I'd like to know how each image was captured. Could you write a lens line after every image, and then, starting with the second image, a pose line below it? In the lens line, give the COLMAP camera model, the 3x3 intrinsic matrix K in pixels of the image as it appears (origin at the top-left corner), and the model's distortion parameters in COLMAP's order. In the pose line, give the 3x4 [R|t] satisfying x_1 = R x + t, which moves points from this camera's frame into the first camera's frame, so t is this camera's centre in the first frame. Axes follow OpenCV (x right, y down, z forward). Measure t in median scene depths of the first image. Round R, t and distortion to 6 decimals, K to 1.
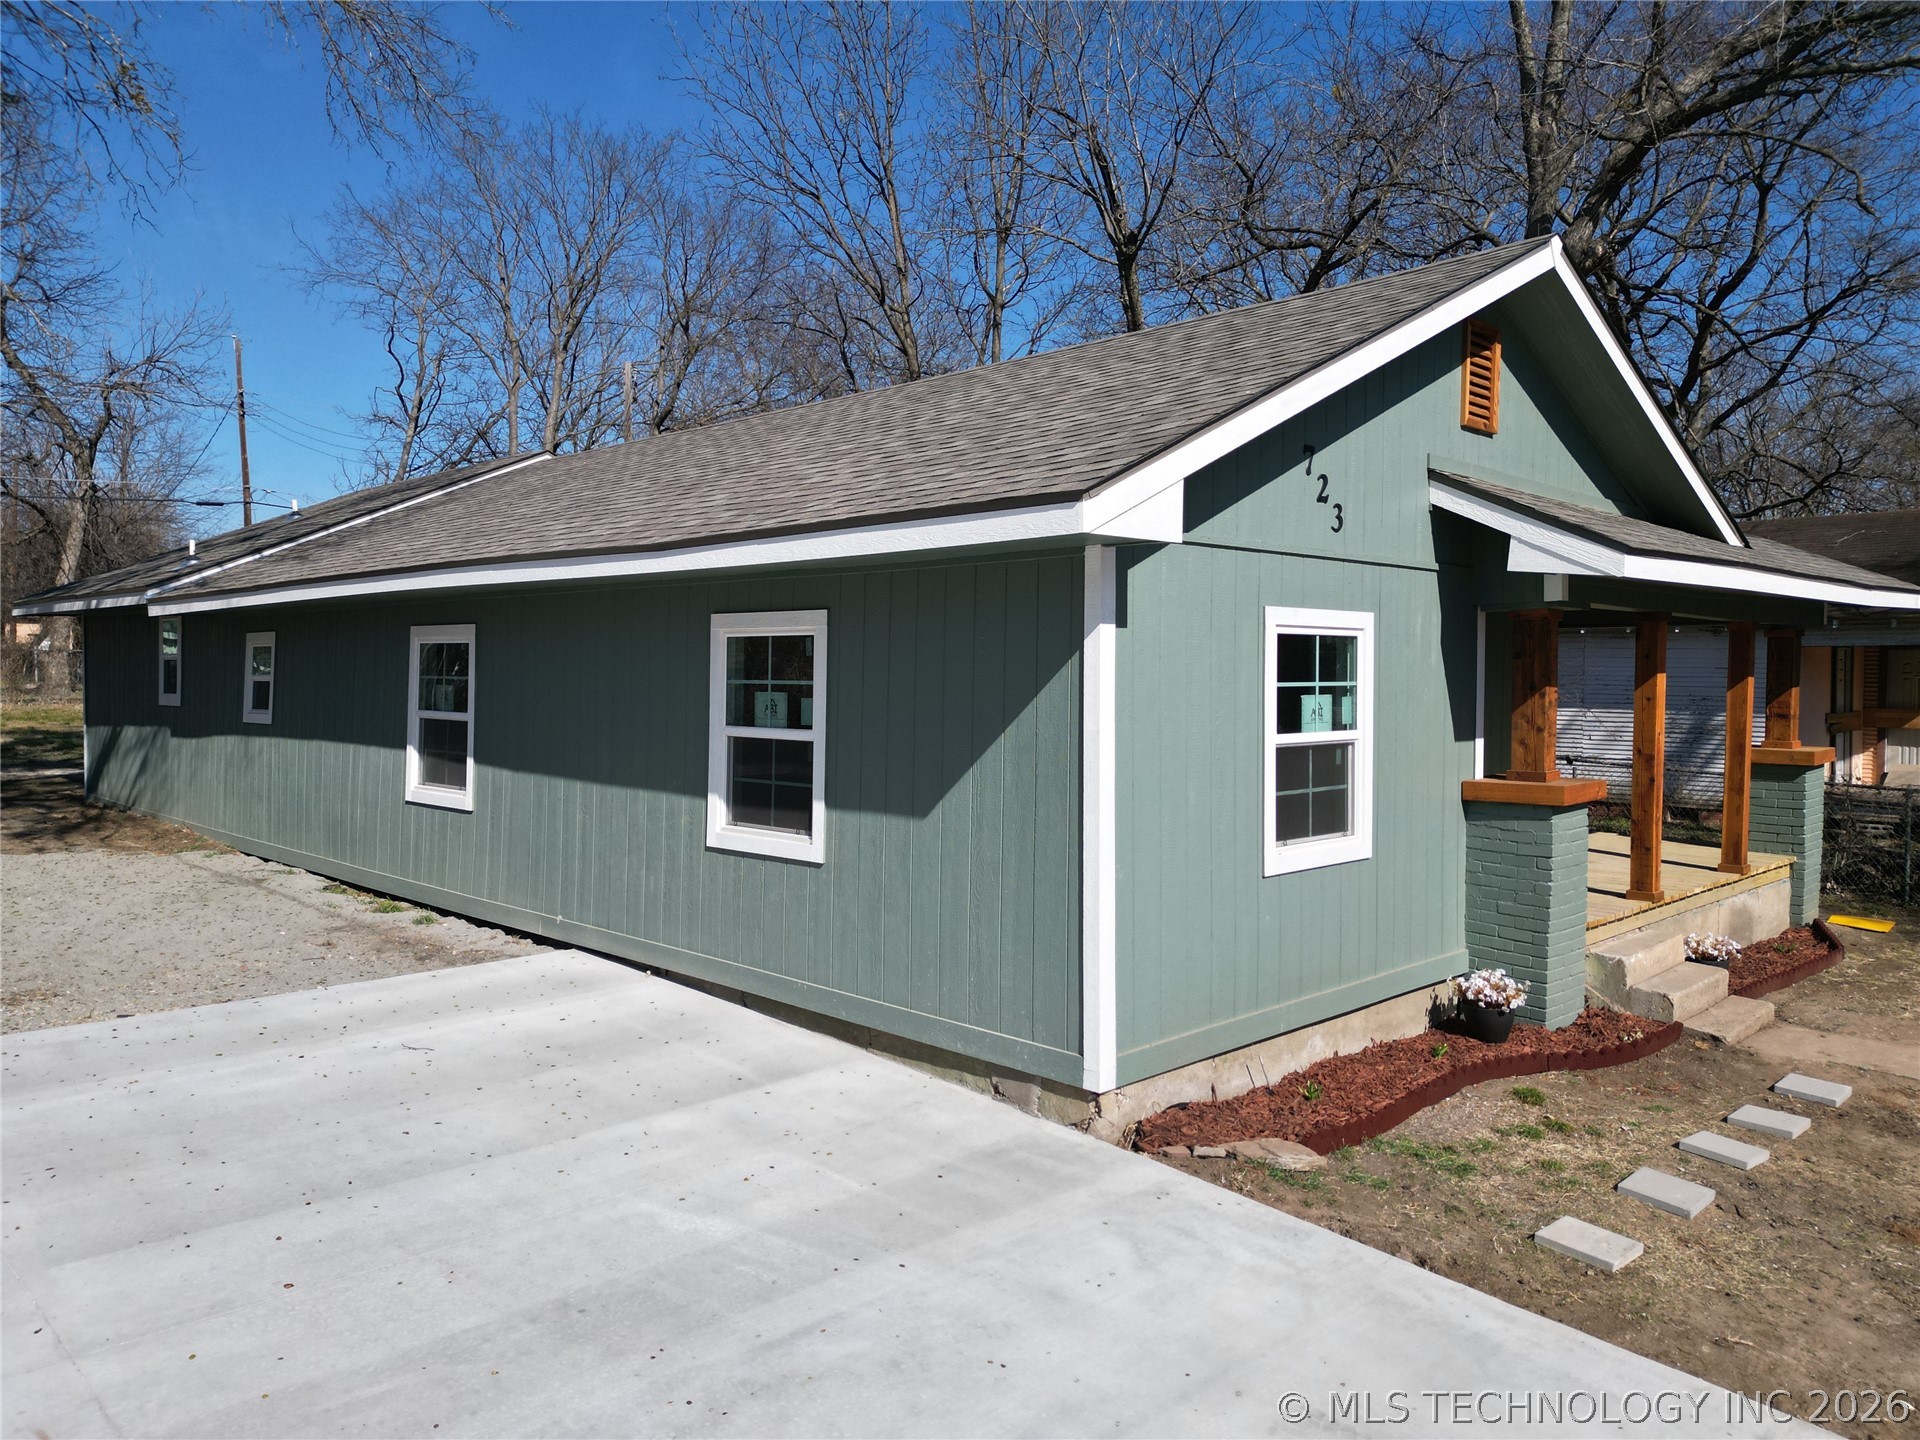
lens RADIAL K [[1338.8, 0, 964.8], [0, 1338.8, 699.1], [0, 0, 1]] dist [0.052853, -0.032468]
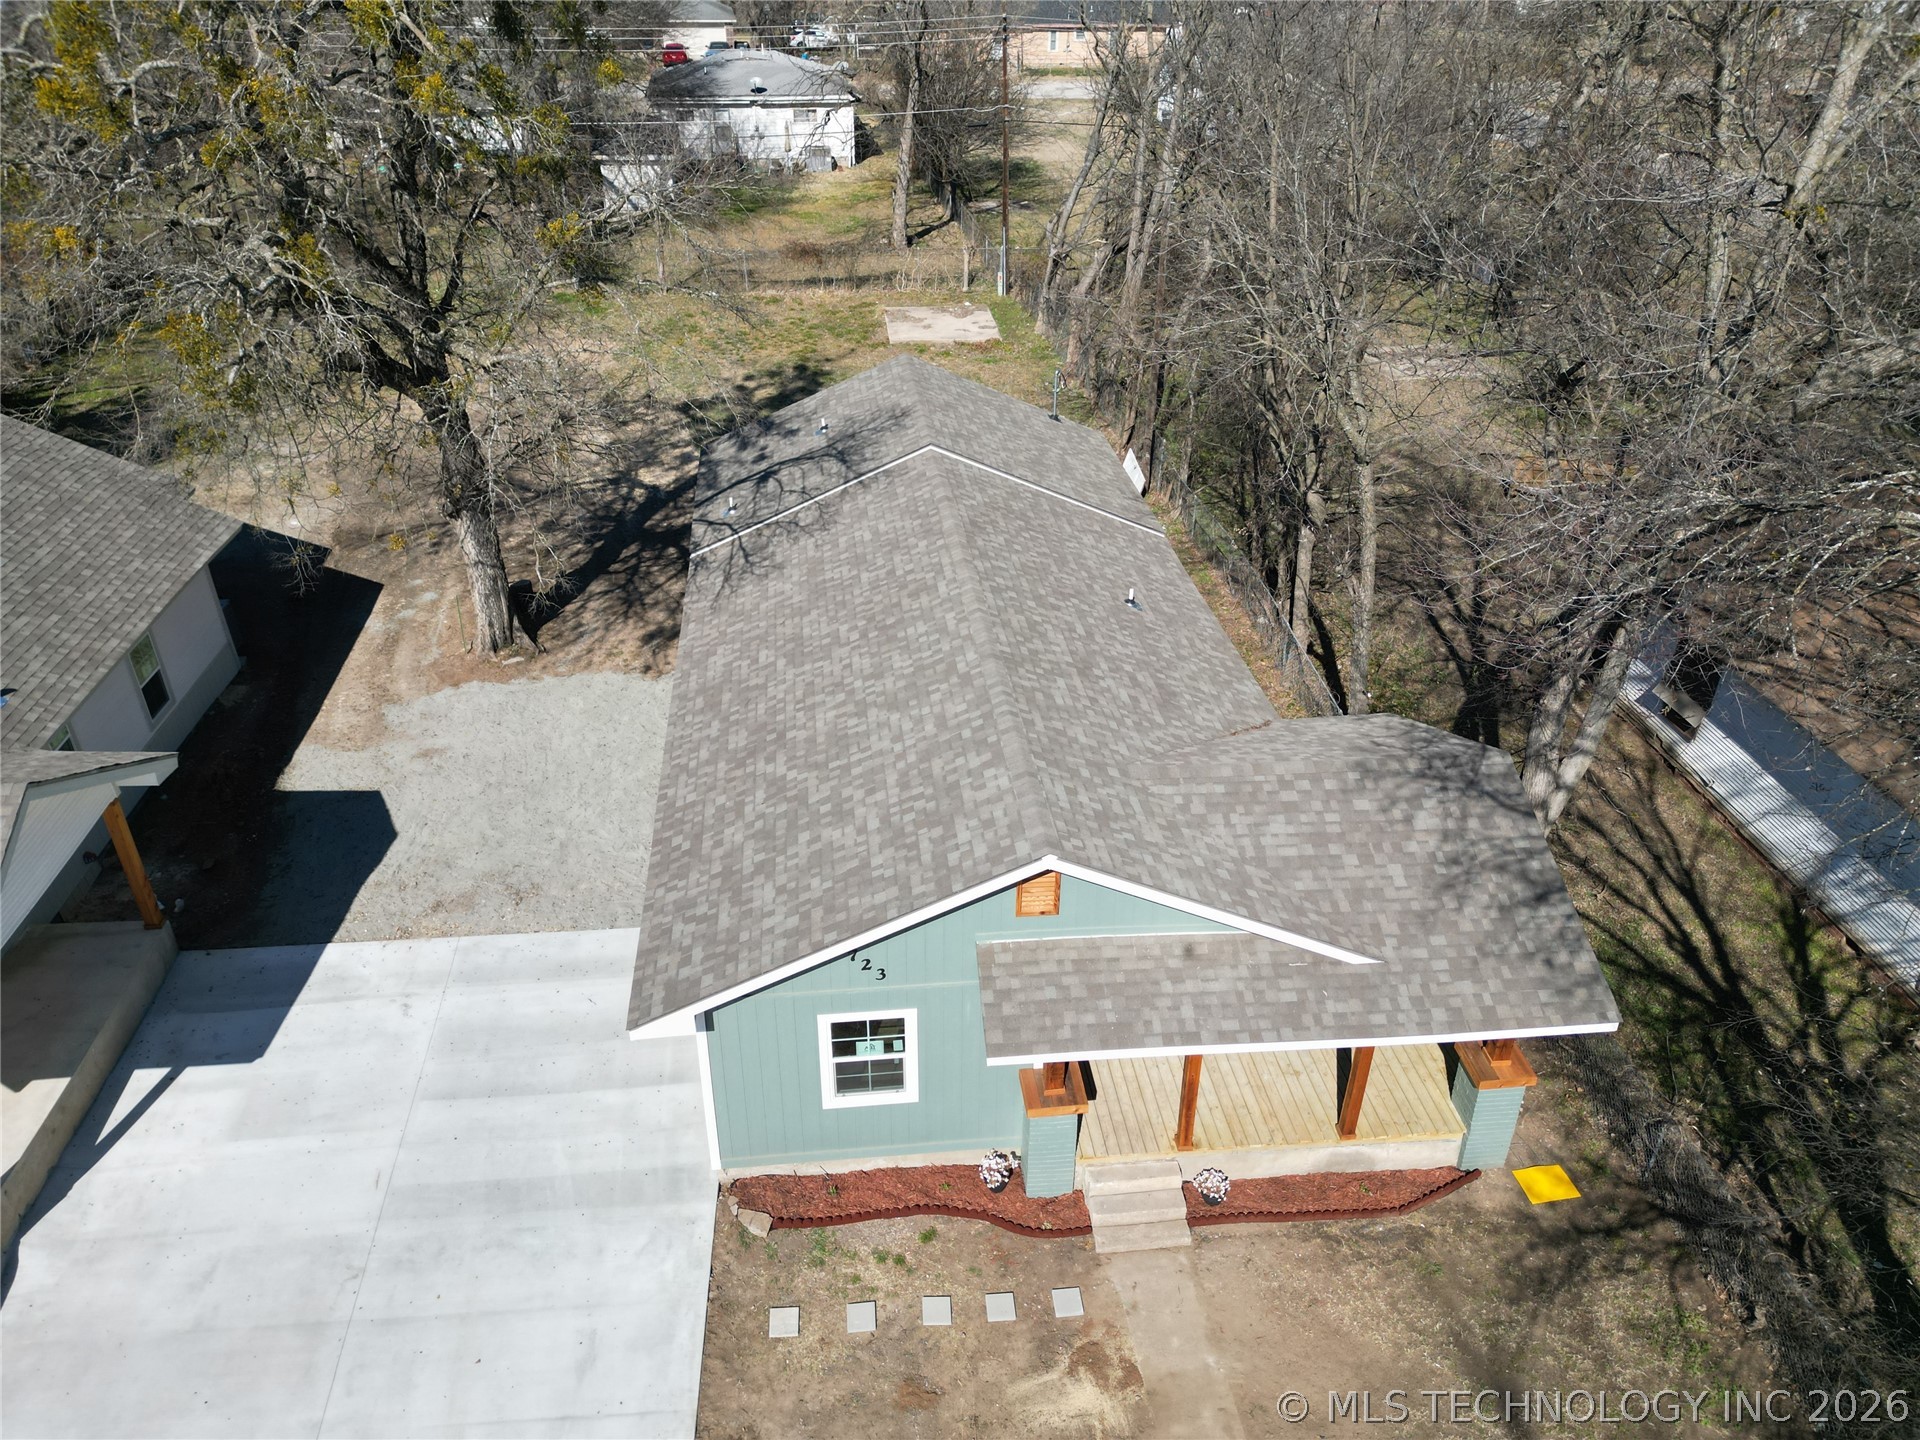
lens RADIAL K [[1338.8, 0, 964.8], [0, 1338.8, 699.1], [0, 0, 1]] dist [0.052853, -0.032468]
pose [[0.782961, 0.307627, -0.540683, 1.354774], [-0.021067, 0.881780, 0.471190, -1.464987], [0.621714, -0.357533, 0.696880, -0.150953]]
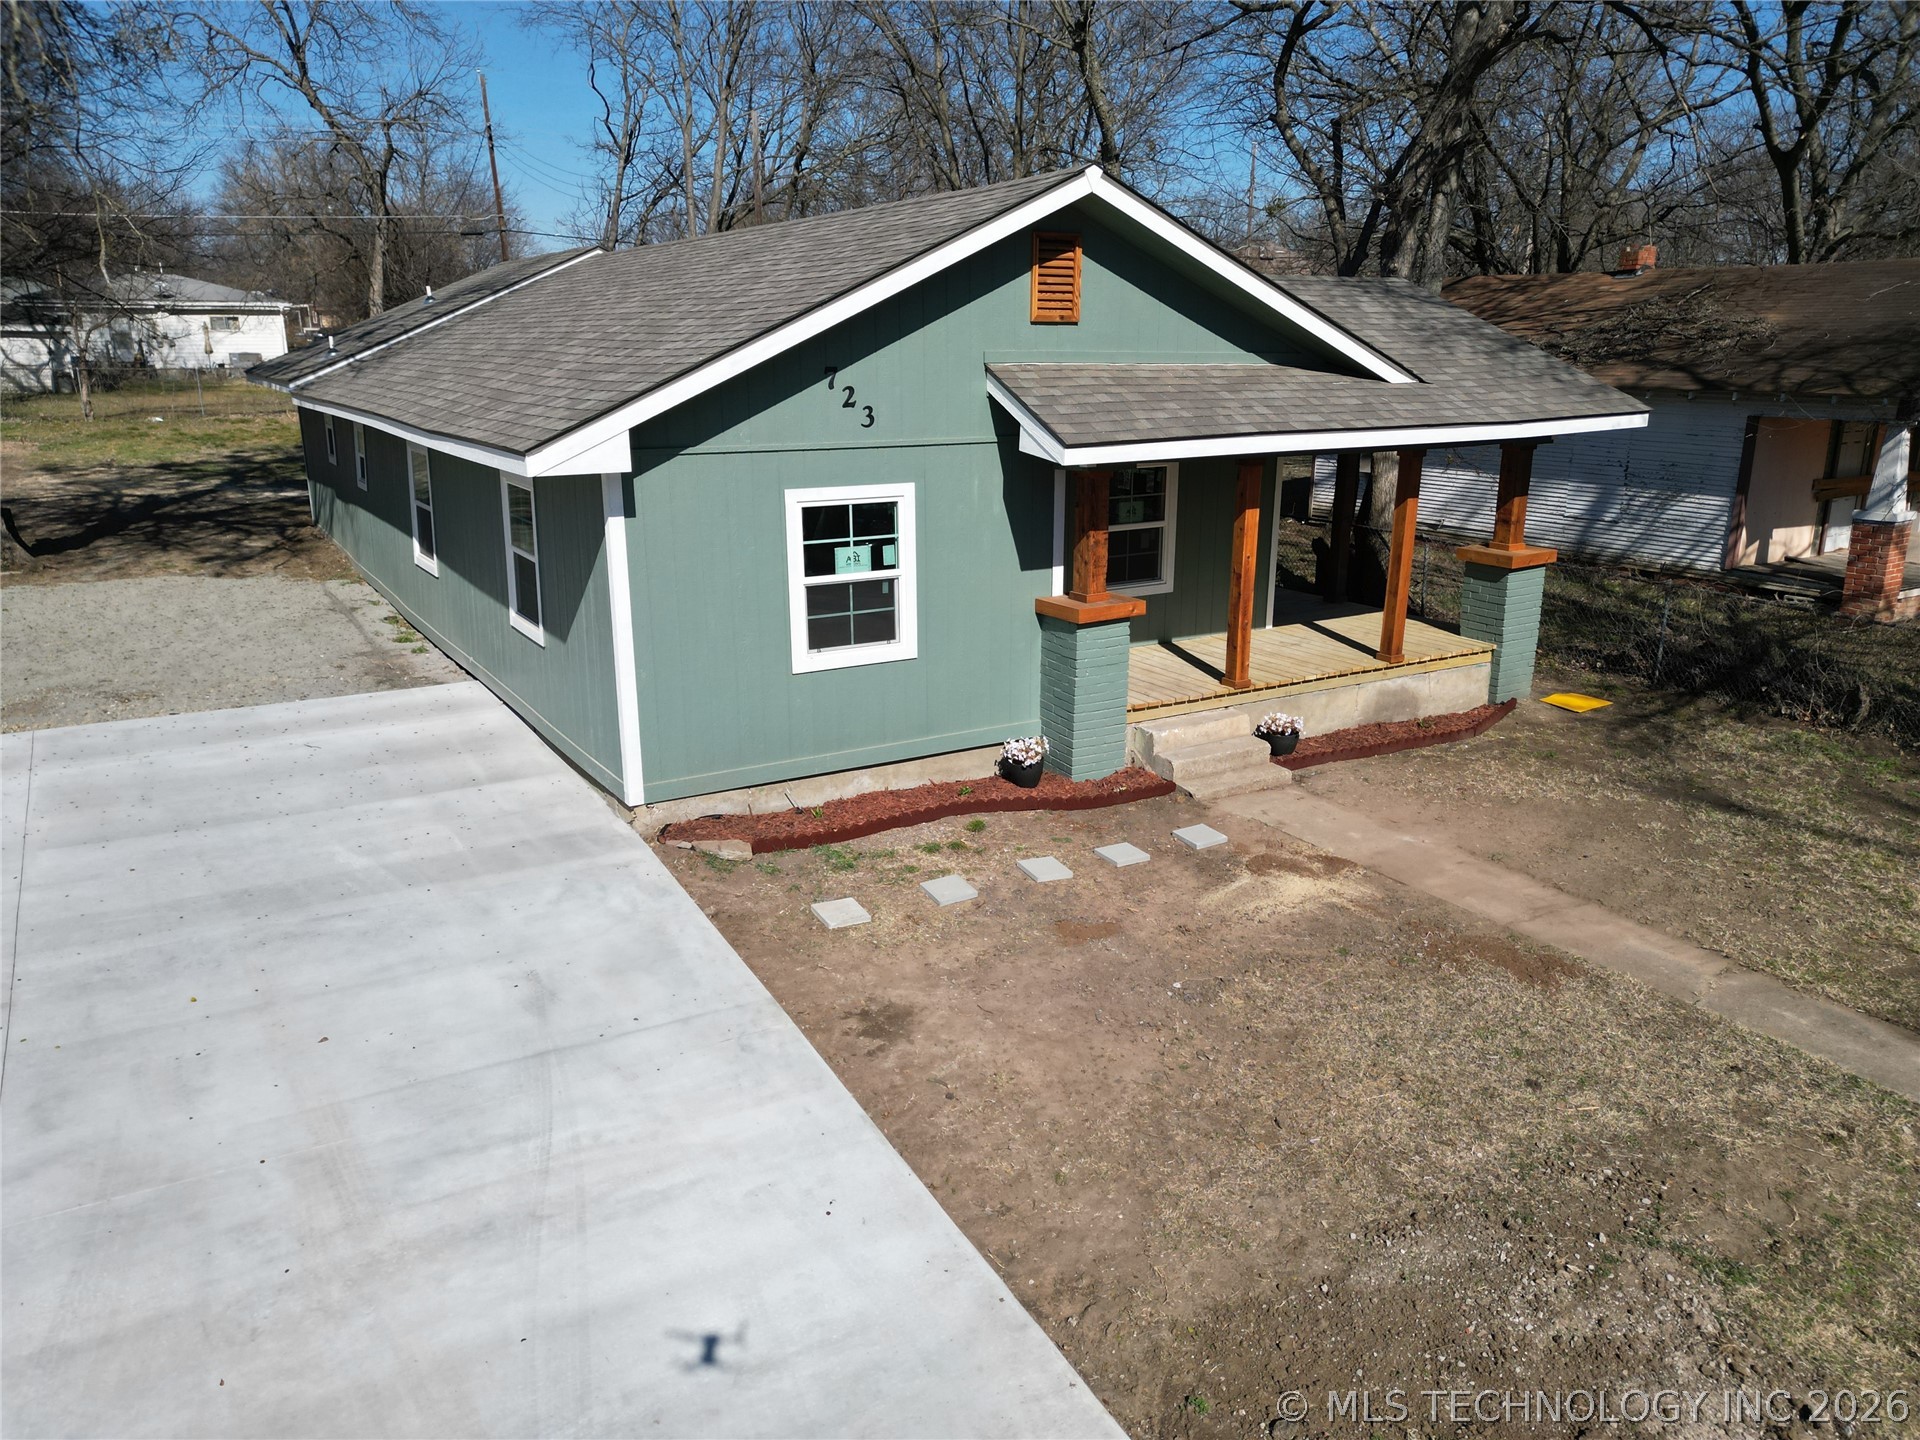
lens RADIAL K [[1328.3, 0, 965.7], [0, 1328.3, 709.0], [0, 0, 1]] dist [0.080992, -0.076849]
pose [[0.970803, 0.059425, -0.232402, 0.731892], [-0.001078, 0.969900, 0.243502, -0.182924], [0.239876, -0.236142, 0.941645, -0.337836]]
